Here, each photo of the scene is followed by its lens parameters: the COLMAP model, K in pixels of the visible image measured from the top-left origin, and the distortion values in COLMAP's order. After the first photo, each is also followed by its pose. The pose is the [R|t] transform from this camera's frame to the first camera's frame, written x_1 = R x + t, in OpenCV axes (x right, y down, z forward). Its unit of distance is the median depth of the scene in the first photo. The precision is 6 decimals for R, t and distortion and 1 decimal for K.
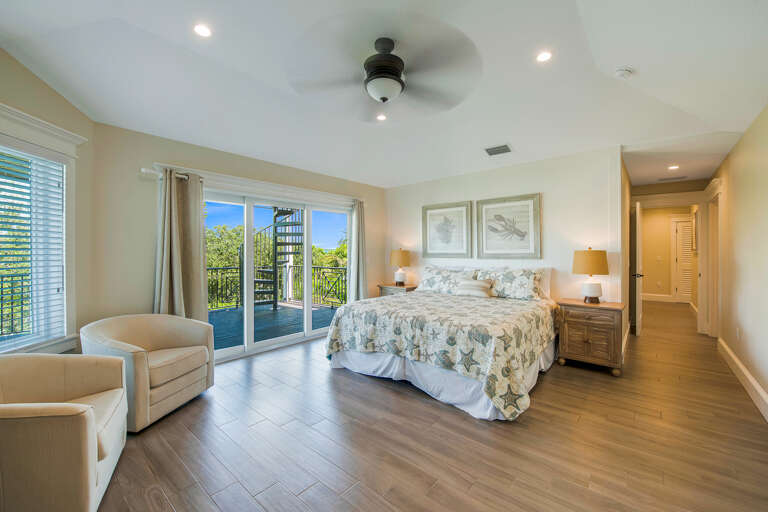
lens RADIAL K [[311.8, 0, 381.4], [0, 311.8, 254.7], [0, 0, 1]] dist [-0.013253, 0.000030]
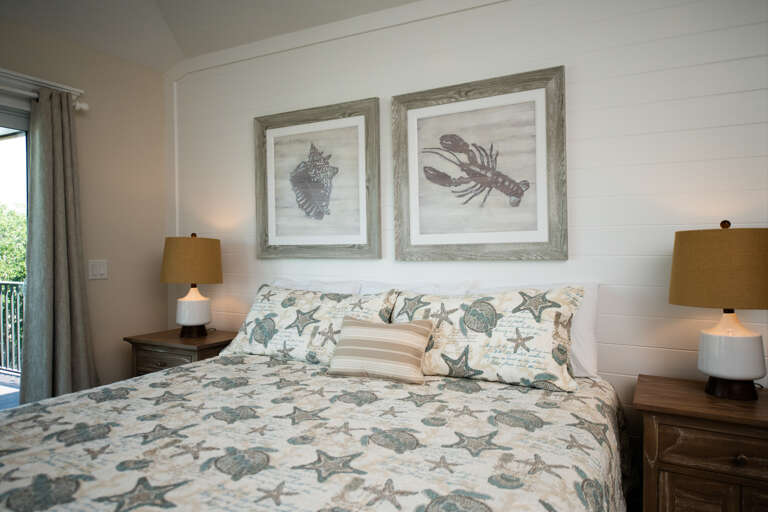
lens RADIAL K [[520.6, 0, 384.3], [0, 520.6, 255.6], [0, 0, 1]] dist [0.009335, 0.001154]
pose [[0.975466, -0.002464, 0.220136, 0.170864], [0.002900, 0.999994, -0.001657, 0.009126], [-0.220130, 0.002255, 0.975468, 0.437212]]
